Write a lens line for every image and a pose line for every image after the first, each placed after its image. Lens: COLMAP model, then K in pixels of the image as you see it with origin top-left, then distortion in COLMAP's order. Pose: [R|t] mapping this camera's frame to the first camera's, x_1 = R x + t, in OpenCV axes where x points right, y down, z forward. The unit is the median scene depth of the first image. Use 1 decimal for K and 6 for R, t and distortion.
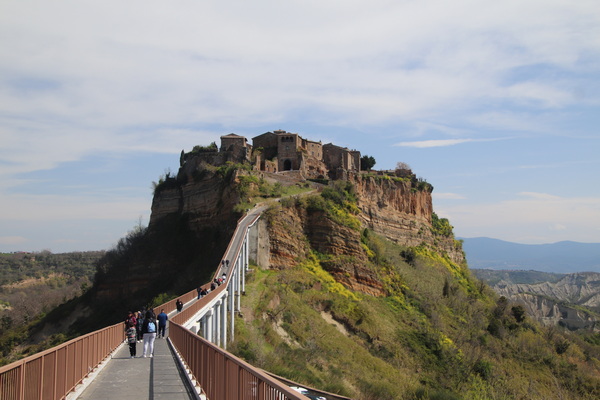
lens RADIAL K [[800.0, 0, 300.0], [0, 800.0, 200.0], [0, 0, 1]] dist [-0.011071, -0.013148]
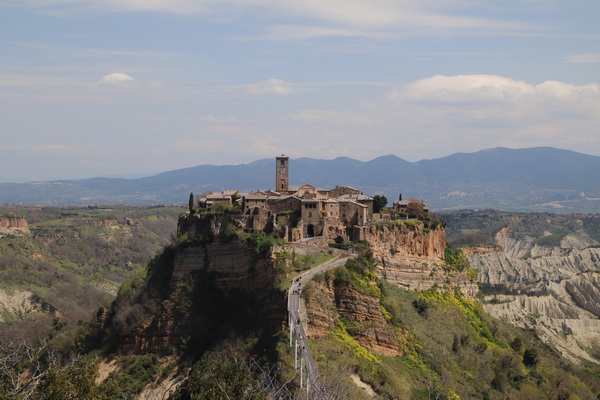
lens RADIAL K [[1383.9, 0, 300.0], [0, 1383.9, 200.0], [0, 0, 1]] dist [0.089444, 0.362581]
pose [[0.998440, 0.004337, 0.055668, -0.142895], [-0.008469, 0.997208, 0.074192, -0.237126], [-0.055191, -0.074547, 0.995689, -0.905271]]
